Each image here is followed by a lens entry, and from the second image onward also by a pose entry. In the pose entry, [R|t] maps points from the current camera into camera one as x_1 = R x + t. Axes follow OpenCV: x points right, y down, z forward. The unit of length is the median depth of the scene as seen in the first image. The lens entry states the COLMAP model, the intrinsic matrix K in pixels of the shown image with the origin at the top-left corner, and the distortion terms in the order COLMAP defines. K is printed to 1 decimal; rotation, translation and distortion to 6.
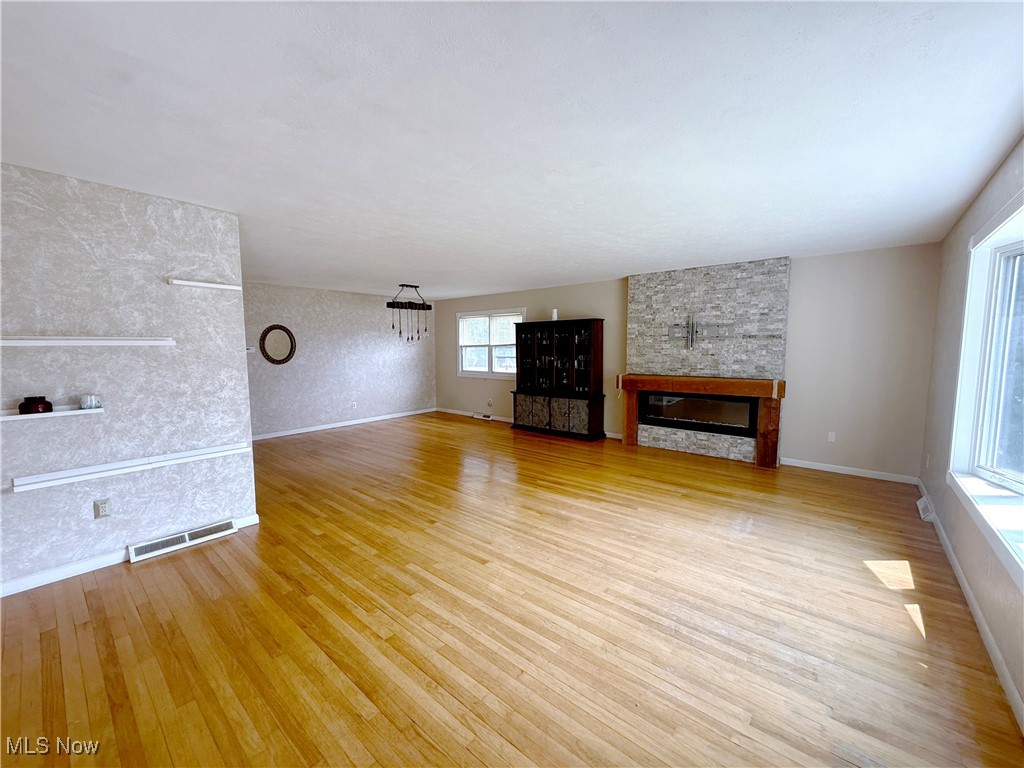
lens RADIAL K [[408.9, 0, 509.2], [0, 408.9, 383.5], [0, 0, 1]] dist [-0.001790, 0.000413]
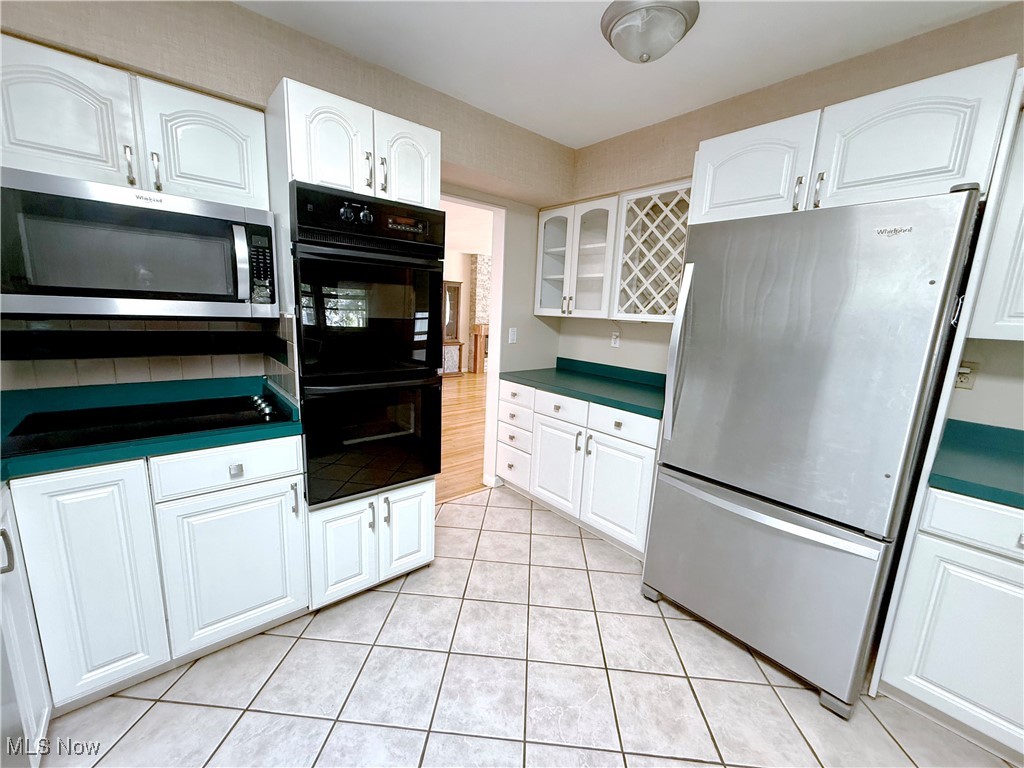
lens RADIAL K [[408.9, 0, 509.2], [0, 408.9, 383.5], [0, 0, 1]] dist [-0.001790, 0.000413]
pose [[0.159244, -0.168537, 0.972747, -1.560488], [0.041948, 0.985586, 0.163894, -0.068026], [-0.986348, 0.014706, 0.164018, 0.915235]]
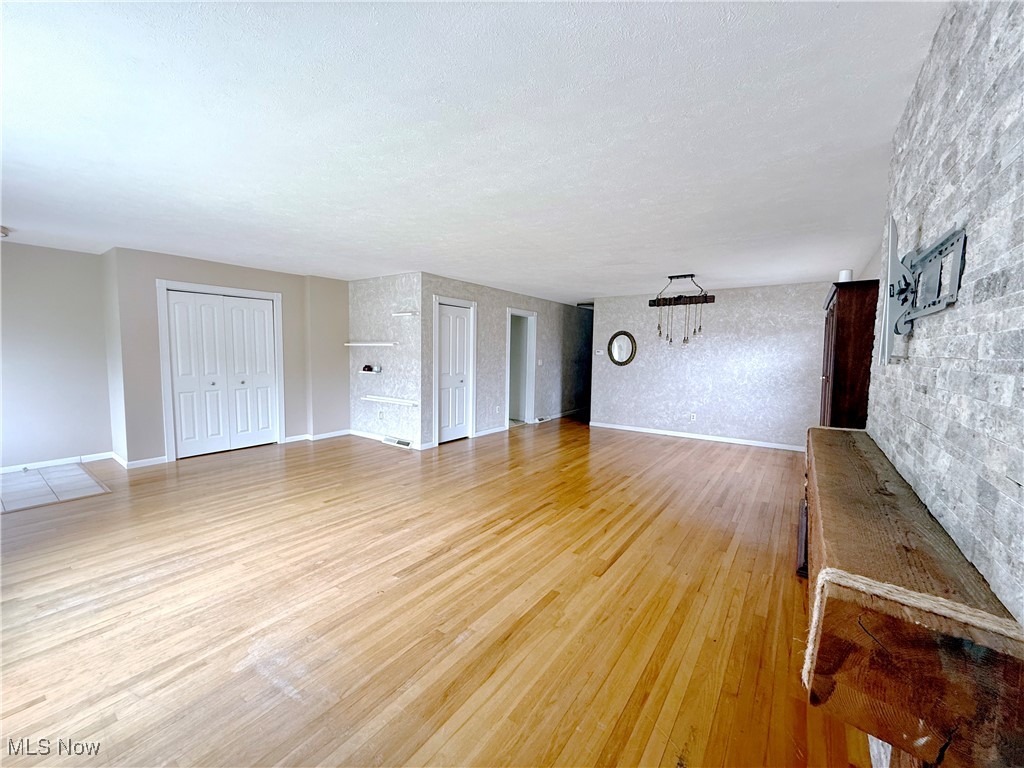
lens RADIAL K [[408.9, 0, 509.2], [0, 408.9, 383.5], [0, 0, 1]] dist [-0.001790, 0.000413]
pose [[0.079742, 0.085439, -0.993147, 0.846524], [-0.105701, 0.991427, 0.076804, -0.081715], [0.991195, 0.098852, 0.088090, 0.930546]]
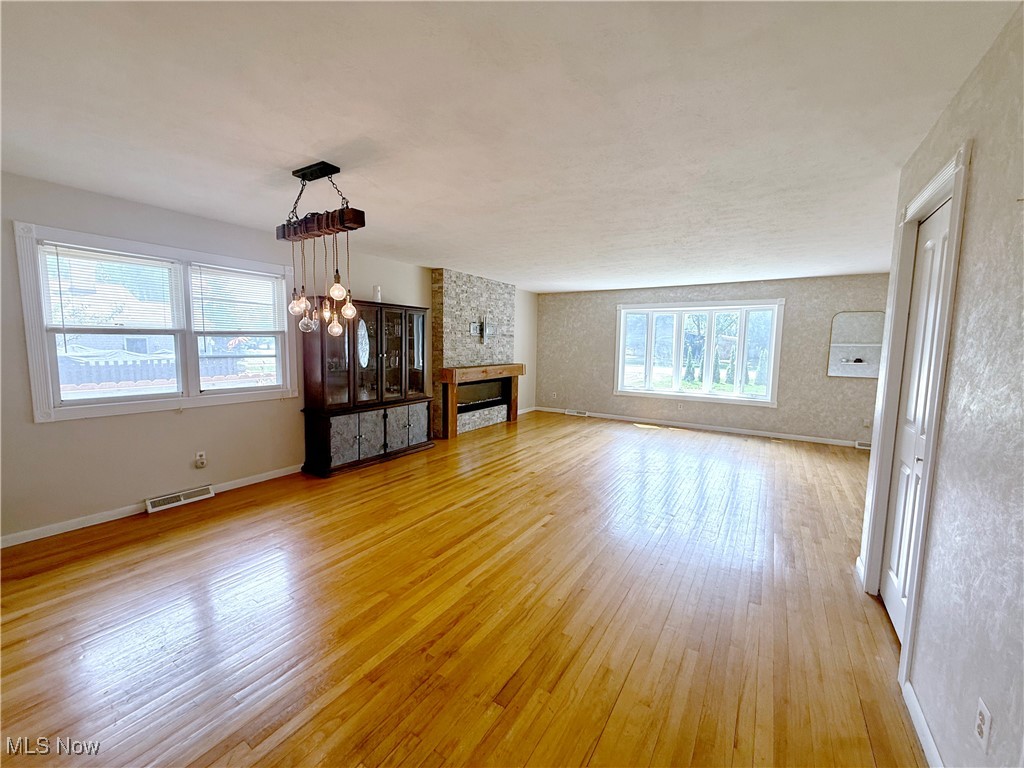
lens RADIAL K [[408.9, 0, 509.2], [0, 408.9, 383.5], [0, 0, 1]] dist [-0.001790, 0.000413]
pose [[-0.131931, -0.096098, 0.986590, -0.994264], [0.072270, 0.991708, 0.106261, -0.112396], [-0.988621, 0.085320, -0.123892, 1.356092]]
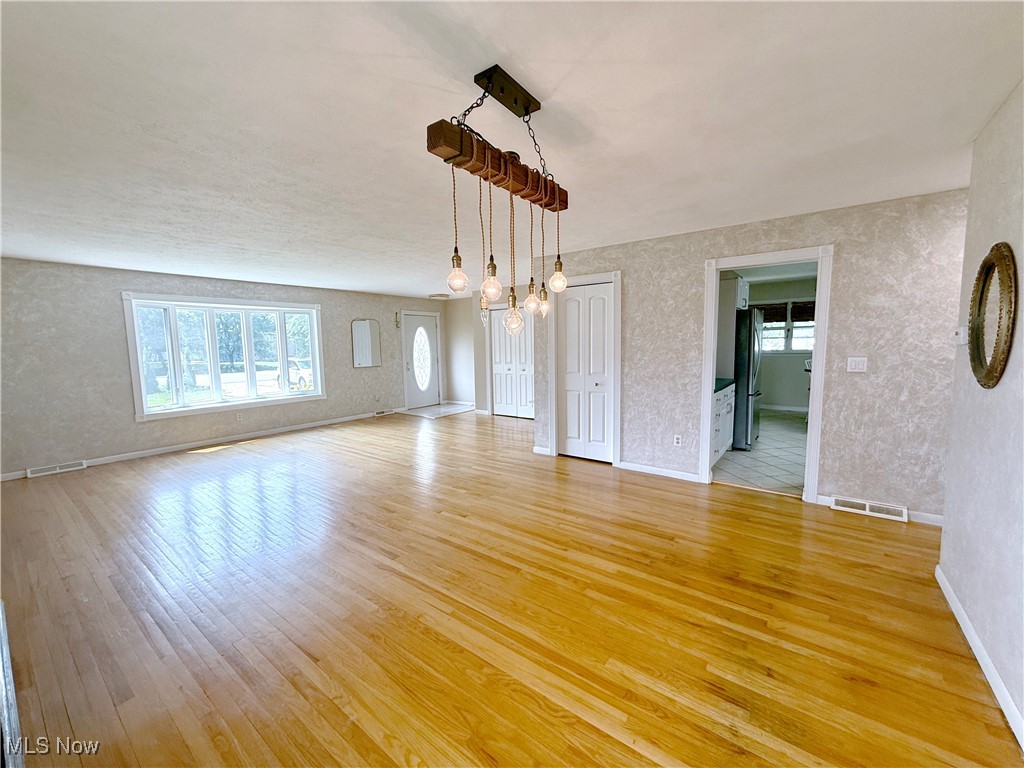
lens RADIAL K [[408.9, 0, 509.2], [0, 408.9, 383.5], [0, 0, 1]] dist [-0.001790, 0.000413]
pose [[-0.997970, 0.026437, -0.057934, -0.340471], [0.015375, 0.982870, 0.183655, -0.165188], [0.061797, 0.182392, -0.981282, 1.951686]]
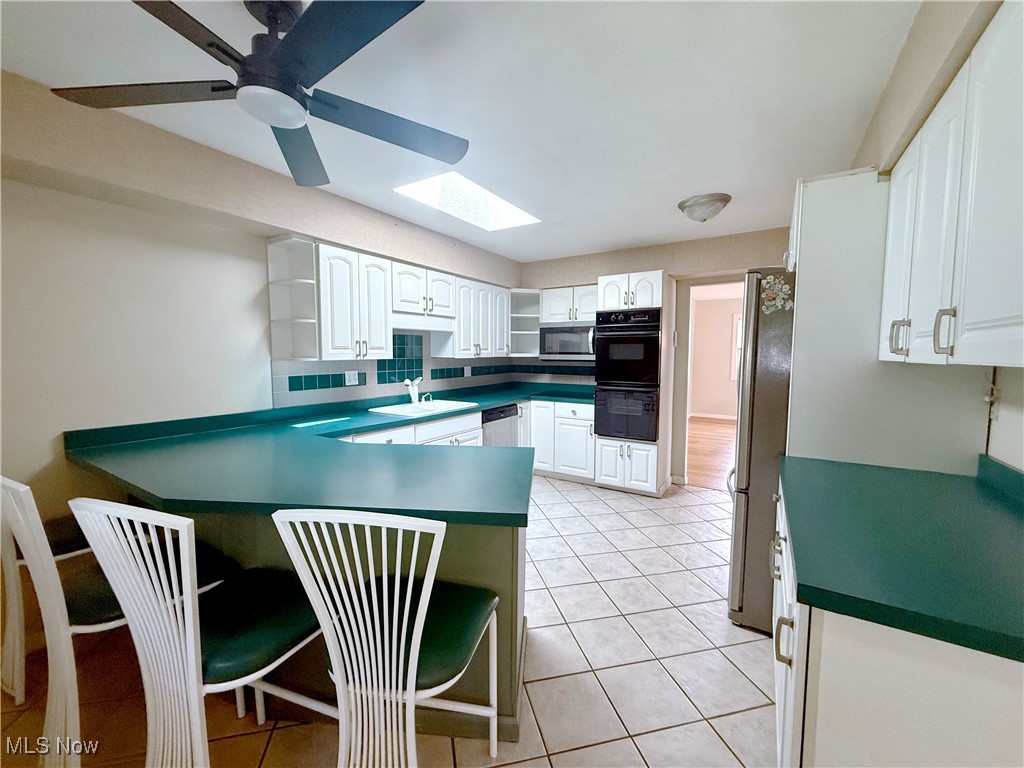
lens RADIAL K [[408.9, 0, 509.2], [0, 408.9, 383.5], [0, 0, 1]] dist [-0.001790, 0.000413]
pose [[0.991117, -0.008812, 0.132699, -1.559969], [0.010251, 0.999896, -0.010164, -0.008939], [-0.132596, 0.011434, 0.991104, 0.227659]]
